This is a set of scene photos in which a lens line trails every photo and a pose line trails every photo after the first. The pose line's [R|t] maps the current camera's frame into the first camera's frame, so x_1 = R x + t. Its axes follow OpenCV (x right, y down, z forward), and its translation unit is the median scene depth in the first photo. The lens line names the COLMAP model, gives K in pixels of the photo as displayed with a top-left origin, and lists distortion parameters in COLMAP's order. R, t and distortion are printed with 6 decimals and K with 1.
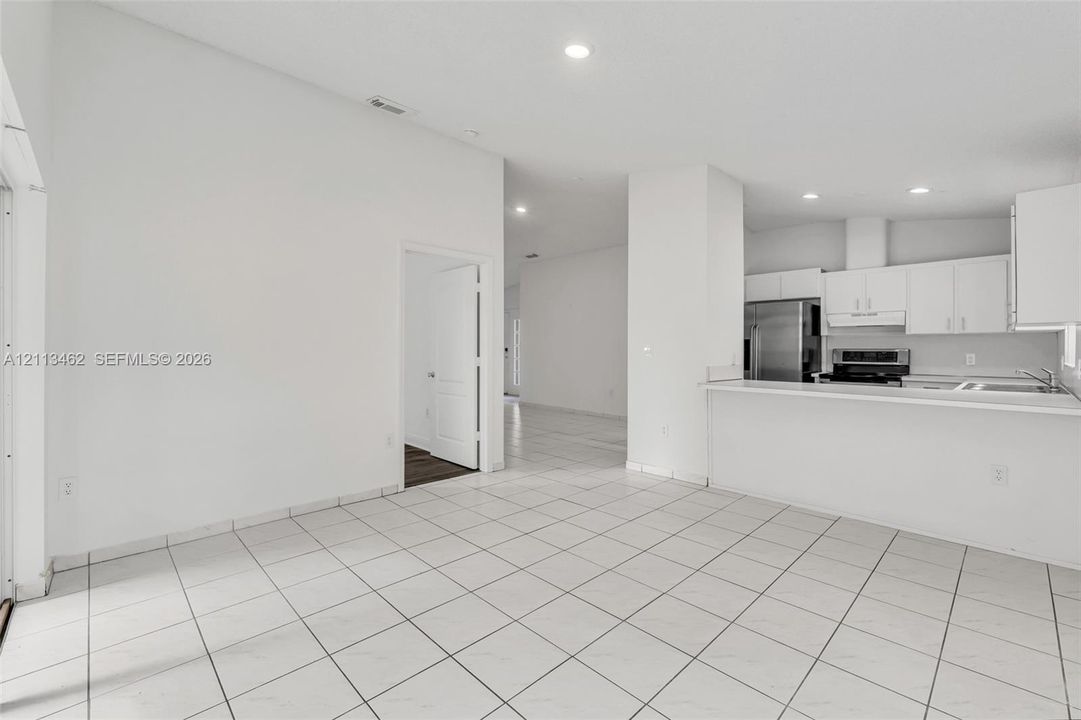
lens RADIAL K [[461.7, 0, 544.2], [0, 461.7, 351.8], [0, 0, 1]] dist [-0.015186, -0.000160]
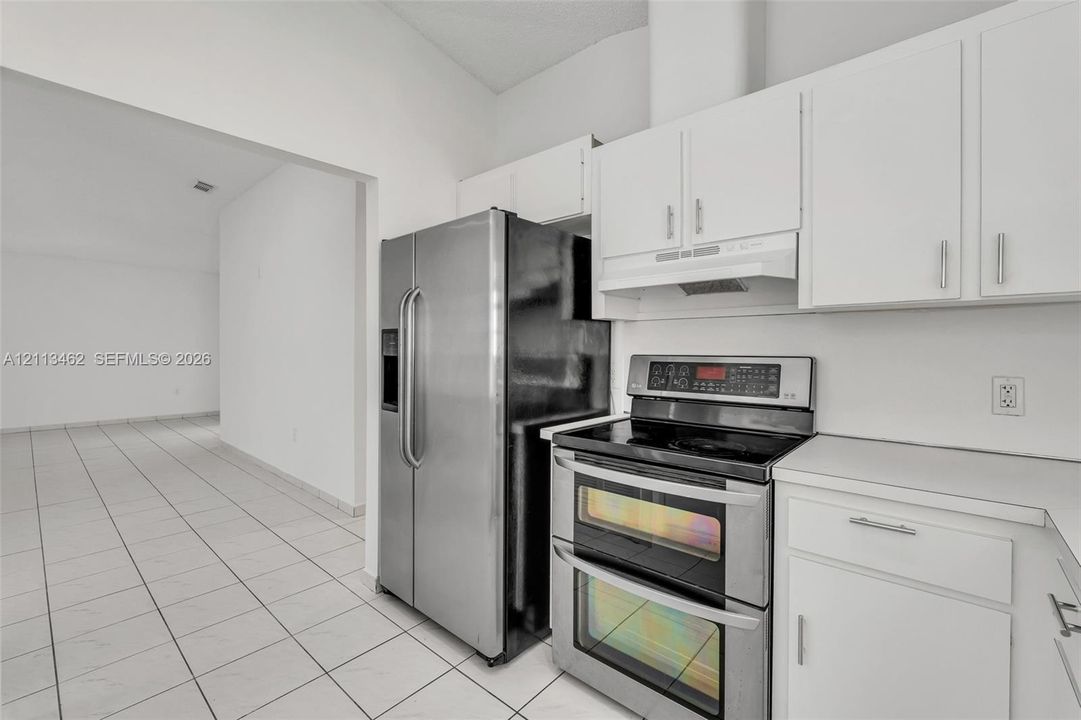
lens RADIAL K [[461.7, 0, 544.2], [0, 461.7, 351.8], [0, 0, 1]] dist [-0.015186, -0.000160]
pose [[0.997410, -0.001073, 0.071911, 0.573408], [0.000733, 0.999988, 0.004760, -0.011134], [-0.071916, -0.004695, 0.997400, 0.676690]]
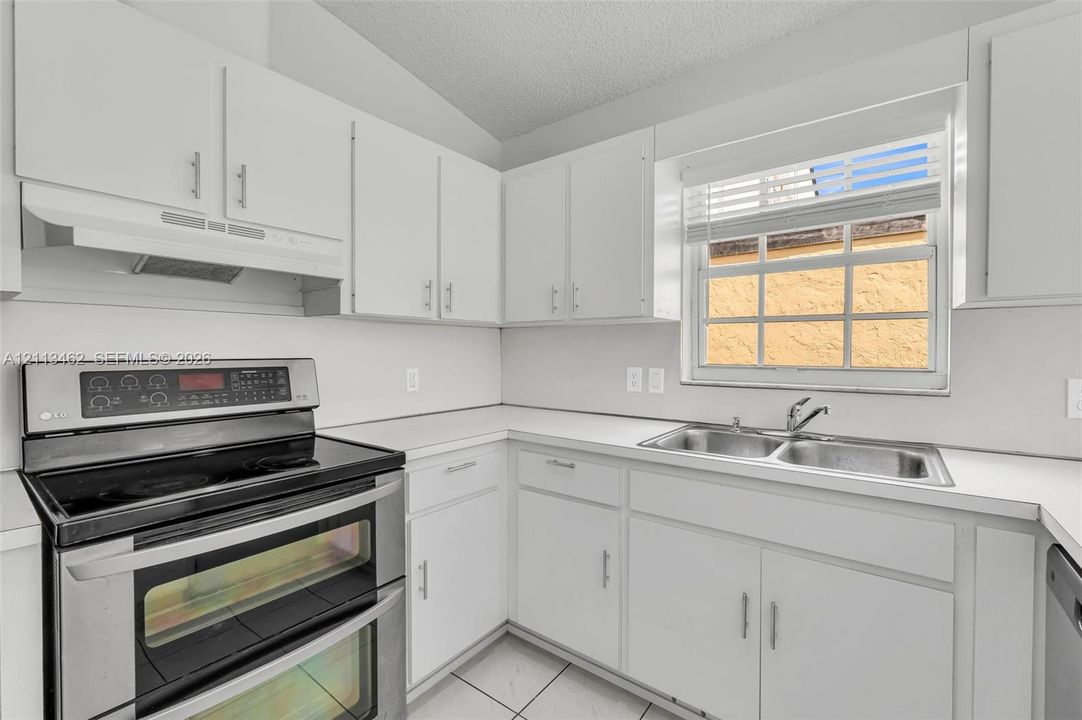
lens RADIAL K [[462.2, 0, 544.7], [0, 462.2, 351.8], [0, 0, 1]] dist [-0.015186, -0.000160]
pose [[-0.149142, -0.002435, 0.988813, 0.421720], [0.004275, 0.999986, 0.003107, -0.010971], [-0.988806, 0.004691, -0.149130, 0.861678]]
